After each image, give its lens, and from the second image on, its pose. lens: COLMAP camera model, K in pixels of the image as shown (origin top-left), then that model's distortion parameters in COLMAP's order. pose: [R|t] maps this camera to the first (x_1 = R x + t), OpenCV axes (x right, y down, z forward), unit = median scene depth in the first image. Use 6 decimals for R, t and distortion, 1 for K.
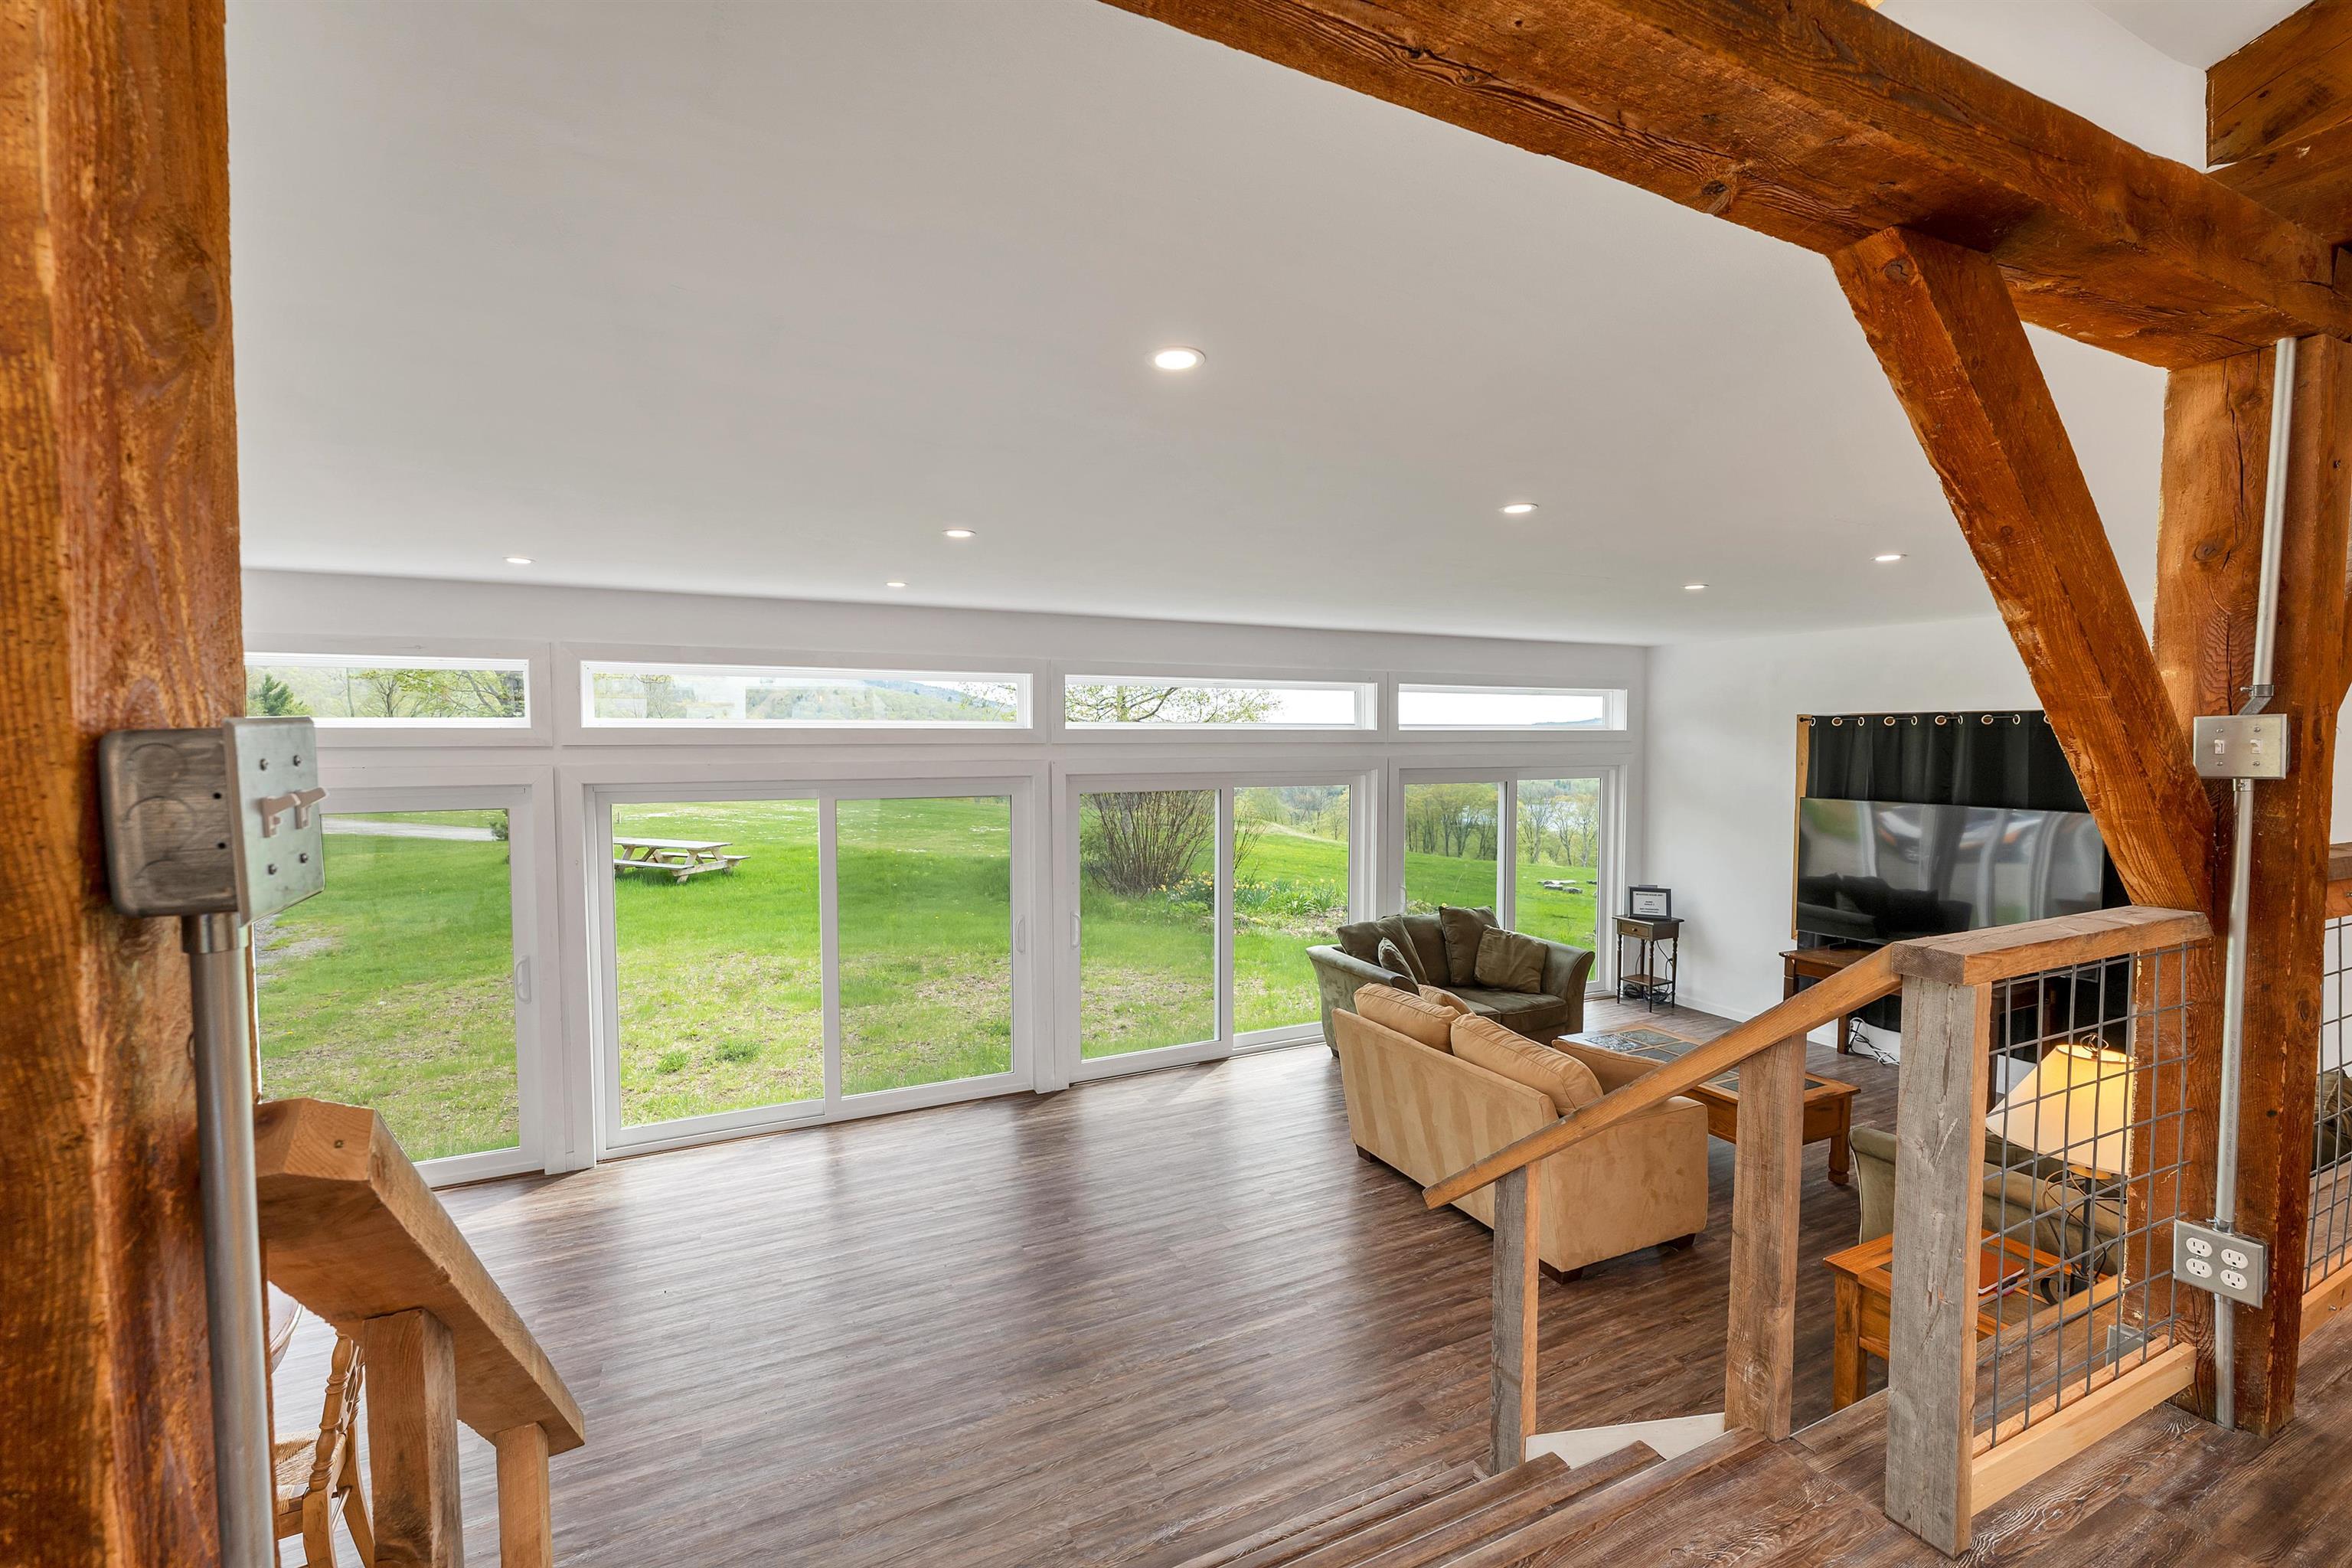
lens RADIAL K [[972.1, 0, 1165.8], [0, 972.1, 782.9], [0, 0, 1]] dist [0.001565, 0.000323]
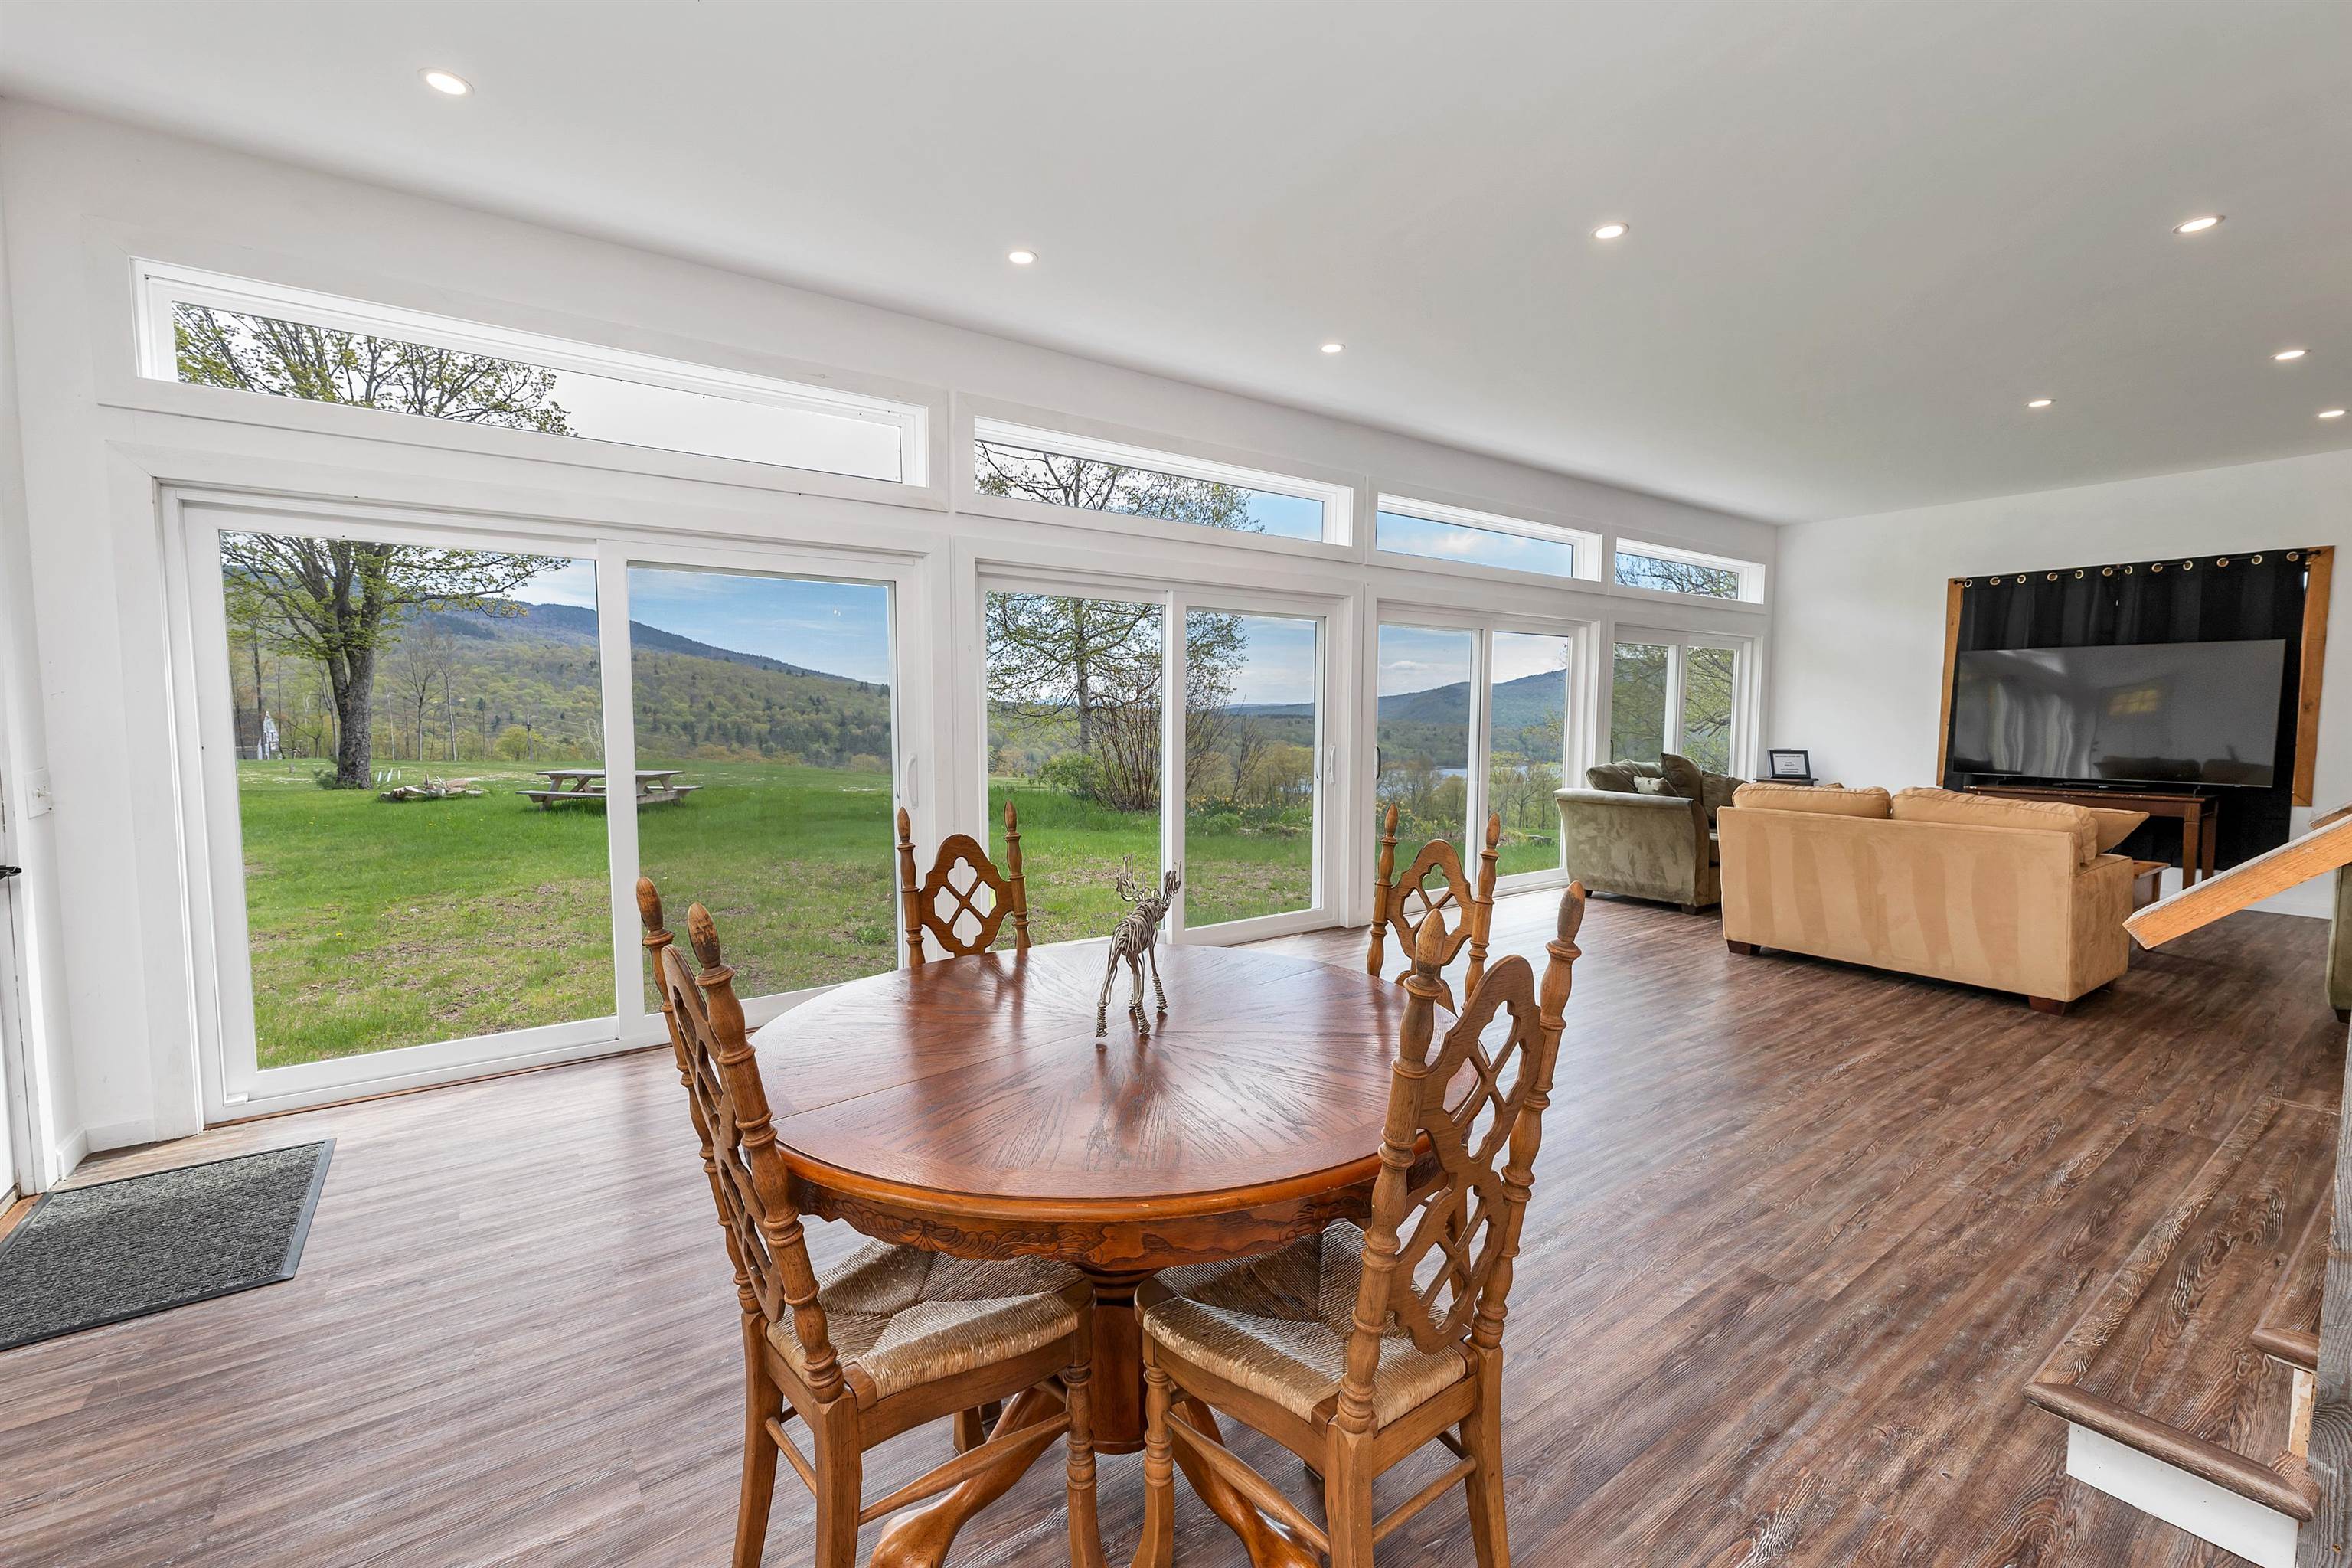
lens RADIAL K [[972.1, 0, 1165.8], [0, 972.1, 782.9], [0, 0, 1]] dist [0.001565, 0.000323]
pose [[0.984688, -0.007513, 0.174164, -0.429253], [0.002915, 0.999641, 0.026642, 0.133467], [-0.174301, -0.025727, 0.984356, 0.073938]]
